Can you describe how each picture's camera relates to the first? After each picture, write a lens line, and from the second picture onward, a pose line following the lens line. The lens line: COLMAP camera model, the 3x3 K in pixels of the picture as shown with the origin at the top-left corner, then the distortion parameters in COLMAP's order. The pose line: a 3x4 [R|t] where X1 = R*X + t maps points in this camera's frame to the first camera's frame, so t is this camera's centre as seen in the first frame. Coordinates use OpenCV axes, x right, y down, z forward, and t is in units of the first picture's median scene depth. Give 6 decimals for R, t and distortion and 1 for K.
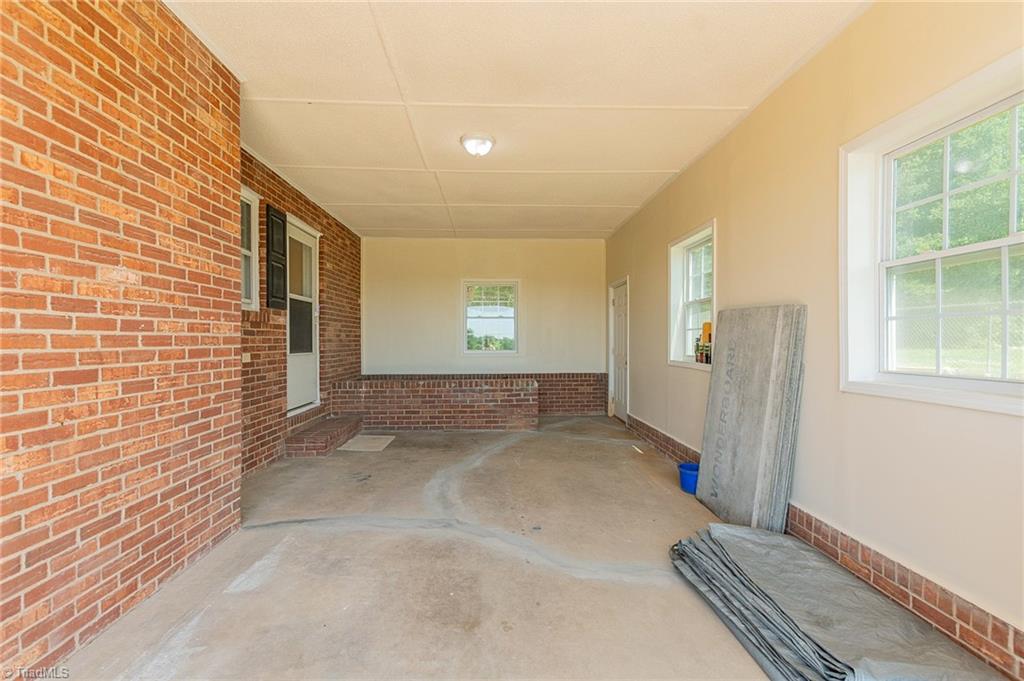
lens RADIAL K [[461.4, 0, 512.3], [0, 461.4, 341.7], [0, 0, 1]] dist [0.010236, -0.002969]
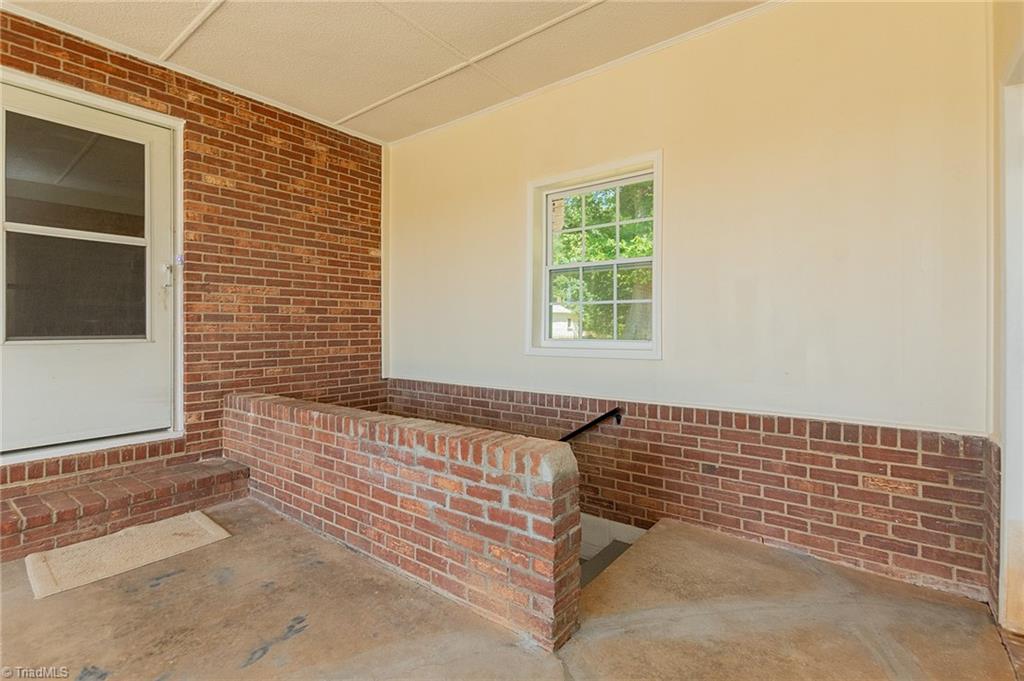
lens RADIAL K [[461.4, 0, 503.4], [0, 461.4, 327.4], [0, 0, 1]] dist [0.010236, -0.002969]
pose [[0.746625, -0.000720, -0.665244, 0.212990], [-0.001016, 0.999997, -0.002223, 0.008990], [0.665244, 0.002335, 0.746622, 0.785689]]
